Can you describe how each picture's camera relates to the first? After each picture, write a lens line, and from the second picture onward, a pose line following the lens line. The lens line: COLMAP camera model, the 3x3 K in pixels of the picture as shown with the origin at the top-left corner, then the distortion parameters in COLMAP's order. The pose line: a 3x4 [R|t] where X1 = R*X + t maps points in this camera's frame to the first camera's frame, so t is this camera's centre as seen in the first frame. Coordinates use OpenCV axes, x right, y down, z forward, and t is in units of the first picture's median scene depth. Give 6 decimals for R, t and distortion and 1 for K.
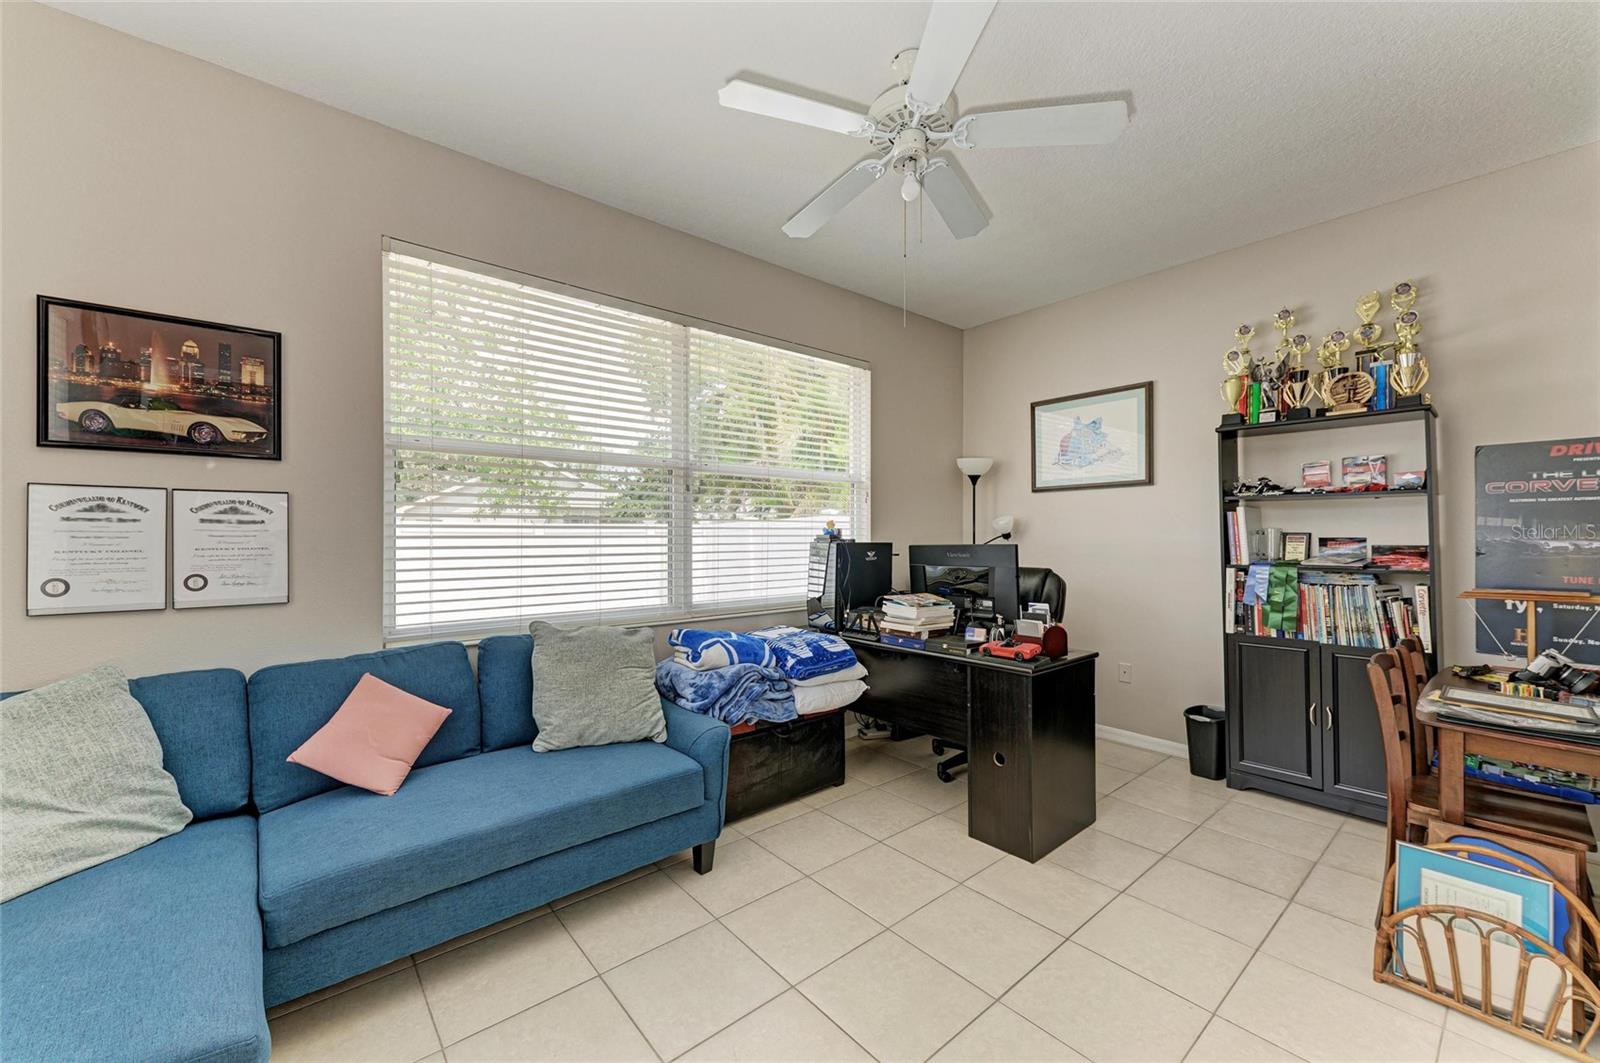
lens RADIAL K [[624.4, 0, 798.1], [0, 624.4, 536.9], [0, 0, 1]] dist [0.000328, -0.000186]
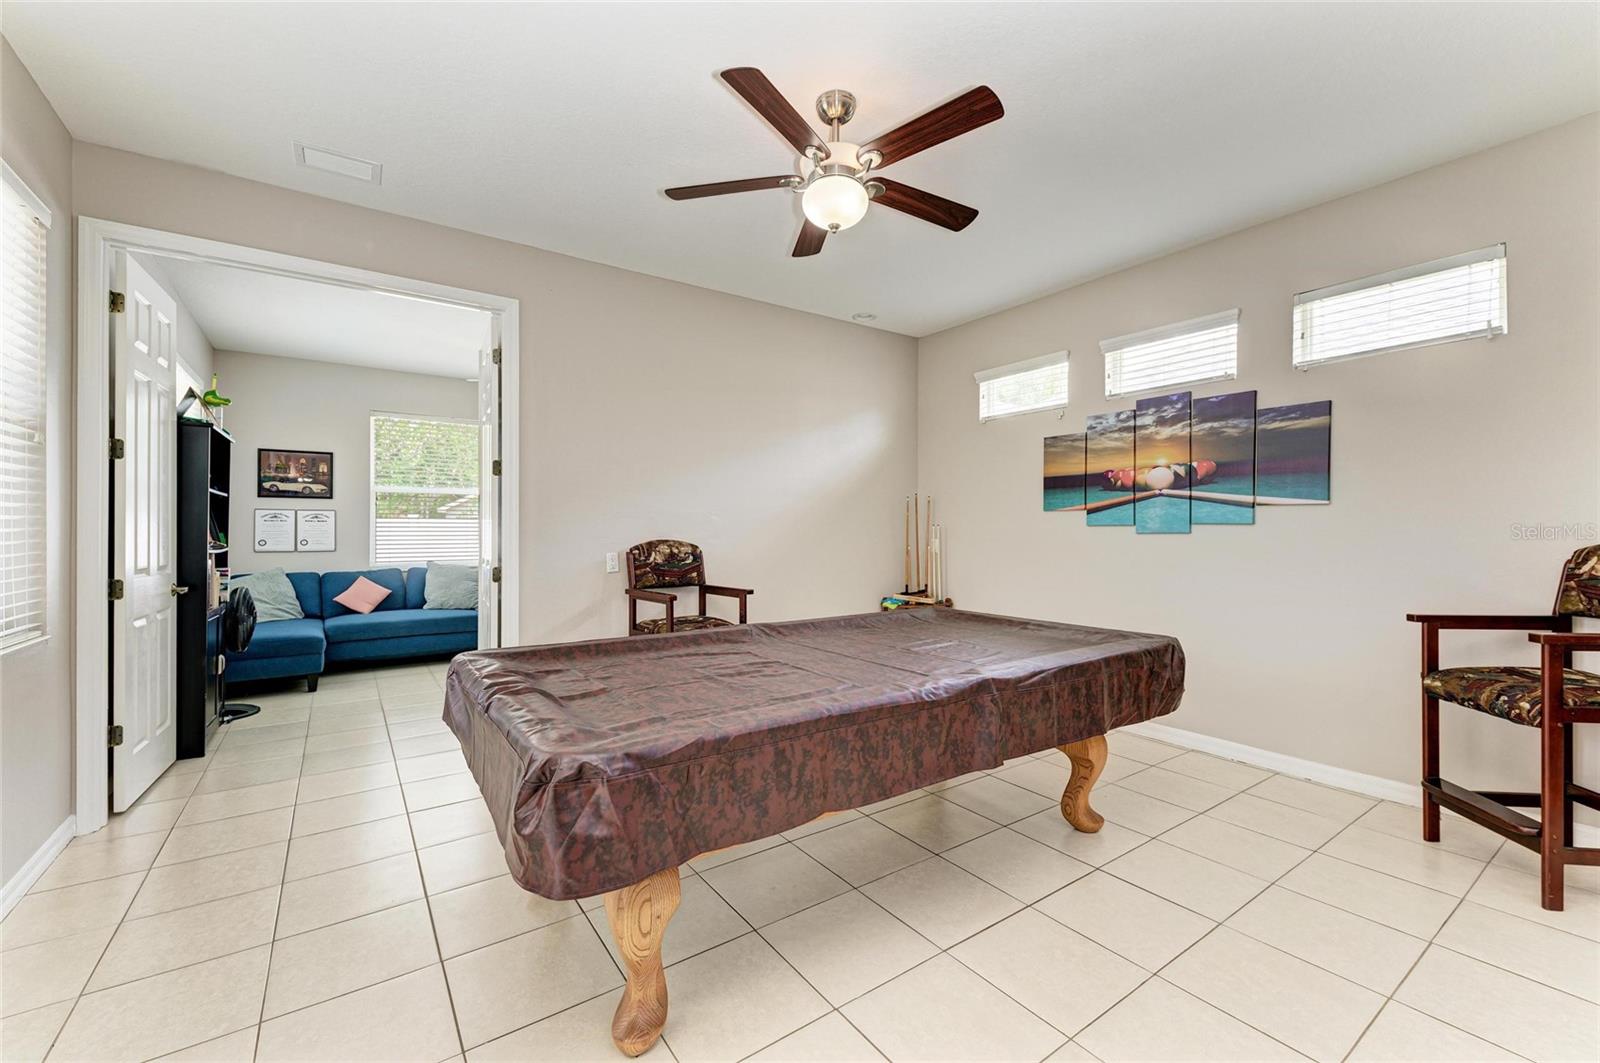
lens RADIAL K [[655.9, 0, 810.2], [0, 655.9, 538.4], [0, 0, 1]] dist [-0.001580, -0.000555]
pose [[0.997725, -0.002948, -0.067344, 1.552184], [0.002088, 0.999915, -0.012835, 0.097557], [0.067376, 0.012665, 0.997647, -1.838873]]
